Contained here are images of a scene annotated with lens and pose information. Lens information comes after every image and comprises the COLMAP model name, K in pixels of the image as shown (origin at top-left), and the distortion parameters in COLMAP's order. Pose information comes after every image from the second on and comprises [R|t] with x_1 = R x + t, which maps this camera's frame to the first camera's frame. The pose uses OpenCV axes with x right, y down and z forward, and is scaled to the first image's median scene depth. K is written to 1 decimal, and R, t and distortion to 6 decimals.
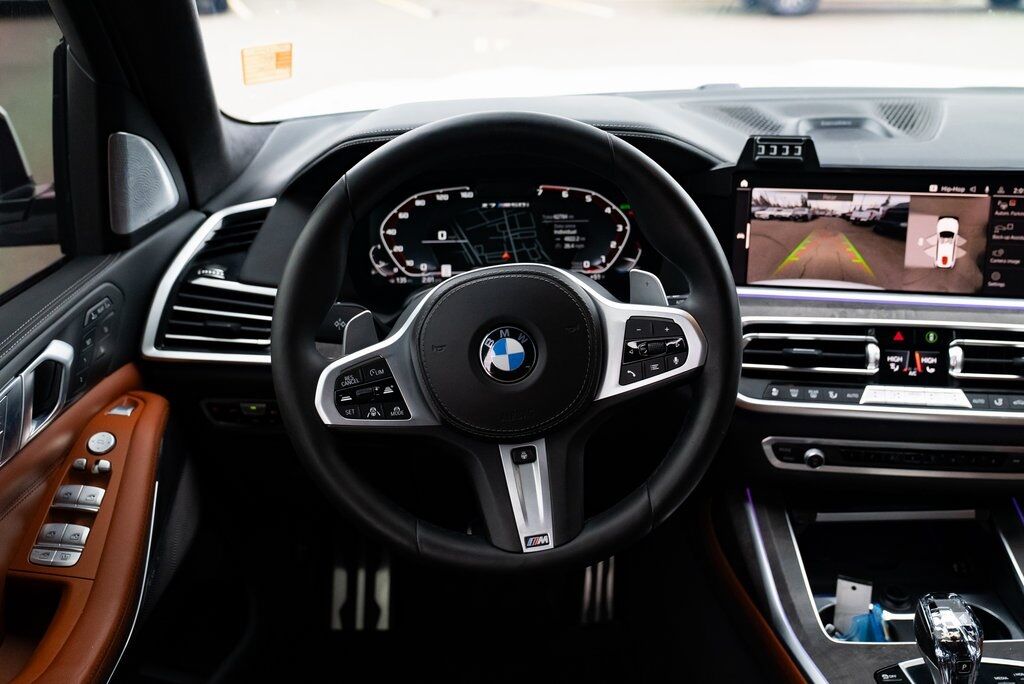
lens RADIAL K [[943.1, 0, 515.7], [0, 943.1, 342.1], [0, 0, 1]] dist [-0.001413, 0.000000]
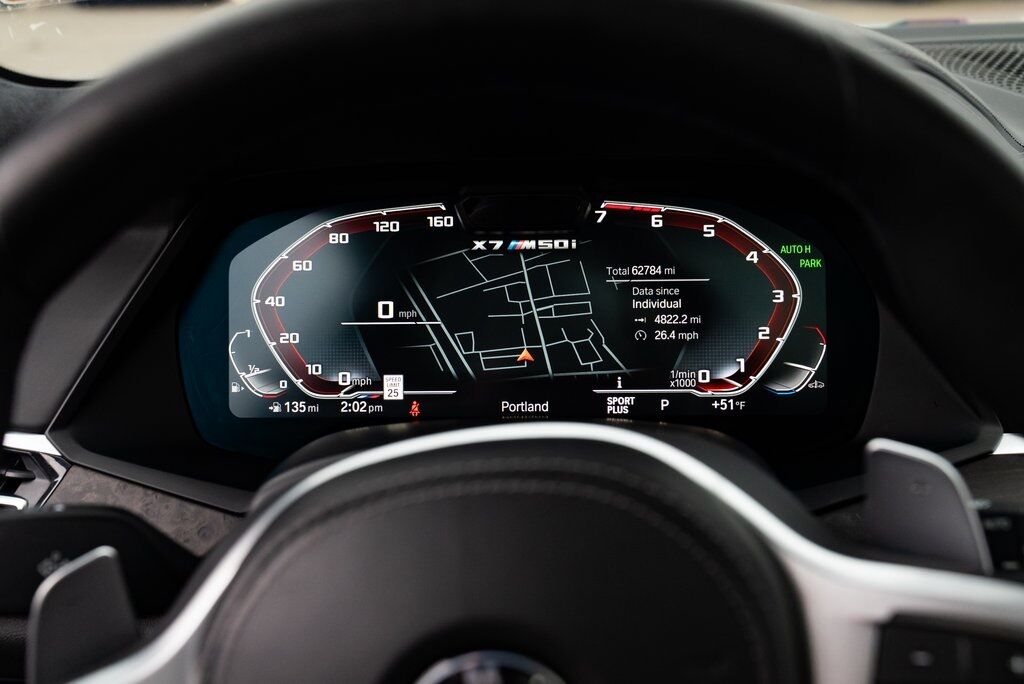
lens RADIAL K [[1115.5, 0, 520.1], [0, 1115.5, 344.4], [0, 0, 1]] dist [-0.002022, 0.000000]
pose [[0.998825, 0.008851, -0.047641, 0.013751], [-0.010813, 0.999097, -0.041096, -0.079769], [0.047234, 0.041562, 0.998019, 0.495517]]
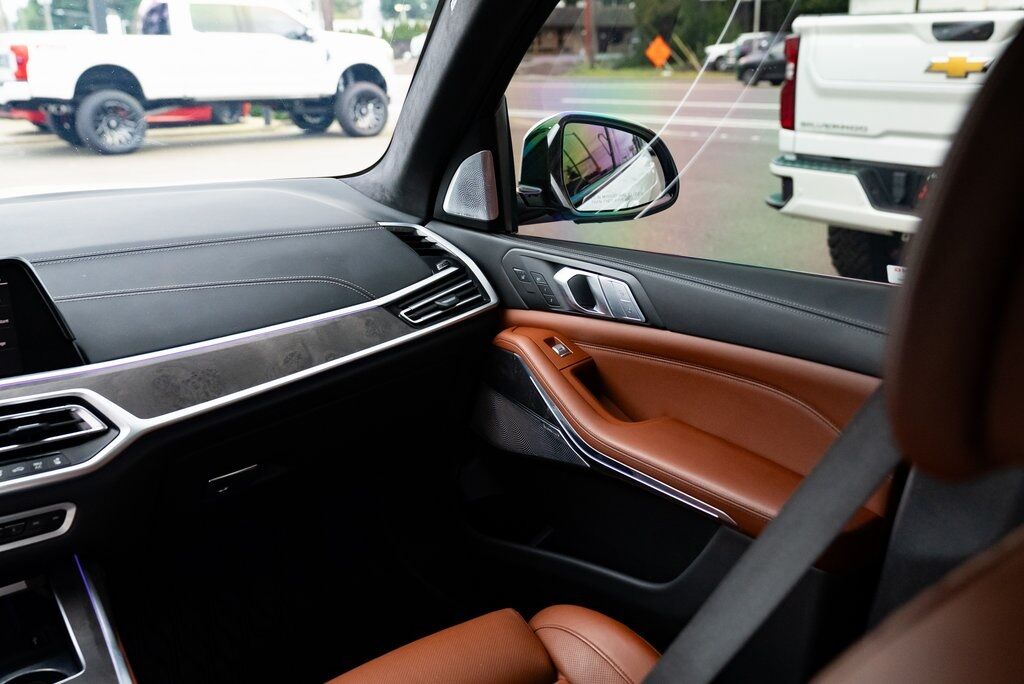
lens RADIAL K [[943.1, 0, 516.3], [0, 943.1, 343.3], [0, 0, 1]] dist [-0.001413, 0.000000]
pose [[0.801709, -0.185201, 0.568299, 0.385562], [0.258169, 0.964816, -0.049783, 0.119082], [-0.539084, 0.186628, 0.821315, -0.203329]]
